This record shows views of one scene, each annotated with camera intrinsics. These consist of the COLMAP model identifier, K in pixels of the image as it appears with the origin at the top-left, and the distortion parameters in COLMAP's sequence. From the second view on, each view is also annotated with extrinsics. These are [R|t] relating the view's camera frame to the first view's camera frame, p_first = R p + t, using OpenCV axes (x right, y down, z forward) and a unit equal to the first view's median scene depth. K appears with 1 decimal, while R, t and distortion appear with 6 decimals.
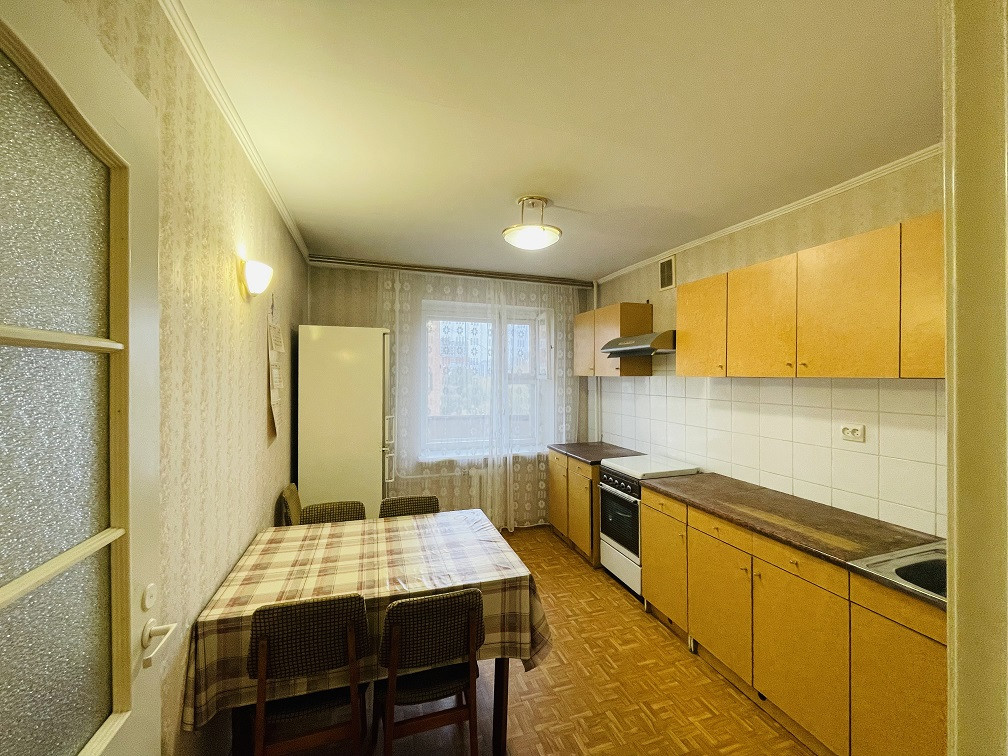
lens RADIAL K [[406.7, 0, 504.1], [0, 406.7, 377.9], [0, 0, 1]] dist [0.000044, -0.000176]
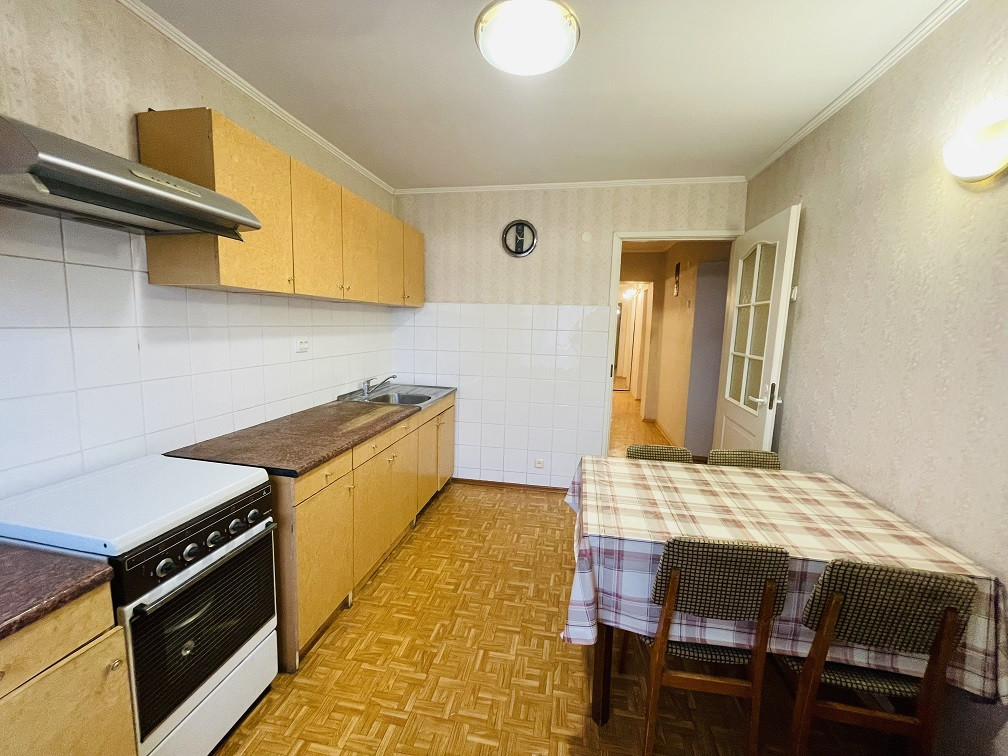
lens RADIAL K [[406.7, 0, 502.2], [0, 406.7, 375.0], [0, 0, 1]] dist [0.000044, -0.000176]
pose [[-0.875732, -0.087619, 0.474781, -0.215484], [-0.027839, 0.990922, 0.131522, 0.041508], [-0.481995, 0.101960, -0.870221, 1.579847]]
